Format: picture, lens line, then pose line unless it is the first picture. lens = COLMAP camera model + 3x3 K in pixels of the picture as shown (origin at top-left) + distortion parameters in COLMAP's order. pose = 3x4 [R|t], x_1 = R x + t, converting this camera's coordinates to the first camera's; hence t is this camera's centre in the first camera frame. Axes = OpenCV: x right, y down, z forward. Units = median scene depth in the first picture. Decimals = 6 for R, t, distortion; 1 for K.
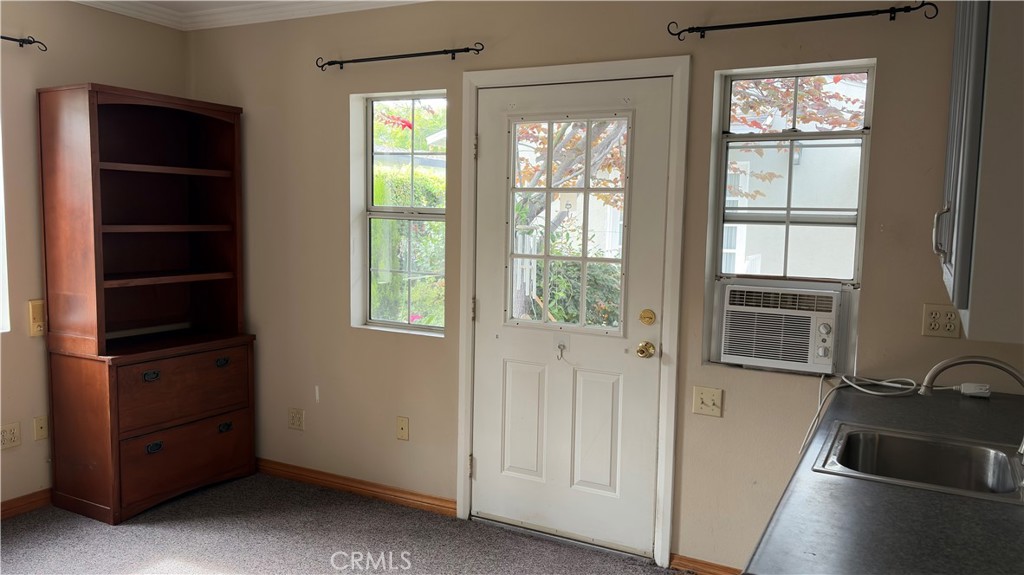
lens RADIAL K [[778.1, 0, 512.0], [0, 778.1, 287.5], [0, 0, 1]] dist [0.029447, -0.001174]
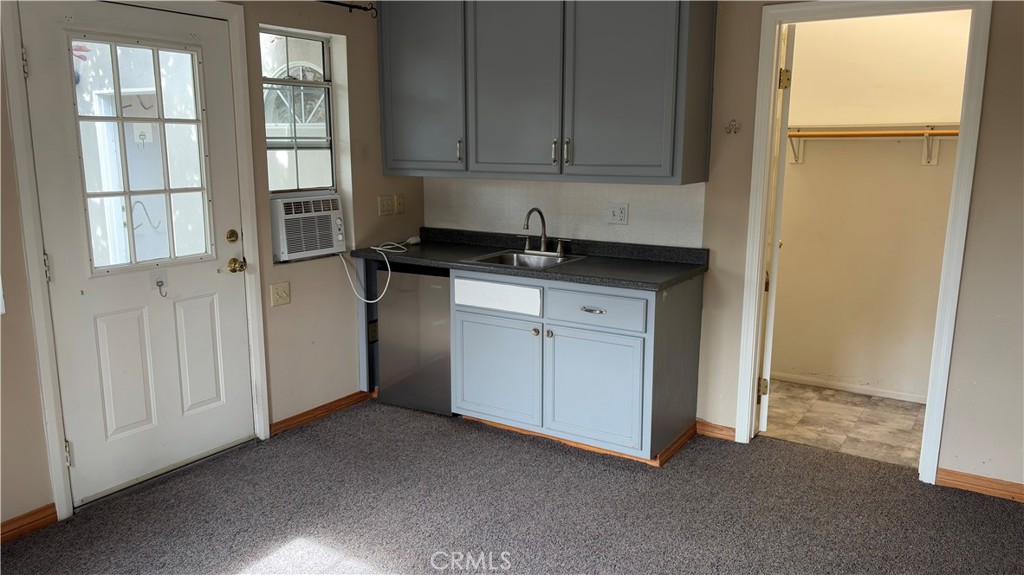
lens RADIAL K [[747.2, 0, 512.0], [0, 747.2, 287.5], [0, 0, 1]] dist [0.003151, 0.000145]
pose [[0.091104, -0.212097, 0.972993, -0.871783], [0.096201, 0.974361, 0.203387, -0.072277], [-0.991184, 0.075073, 0.109172, 0.490055]]
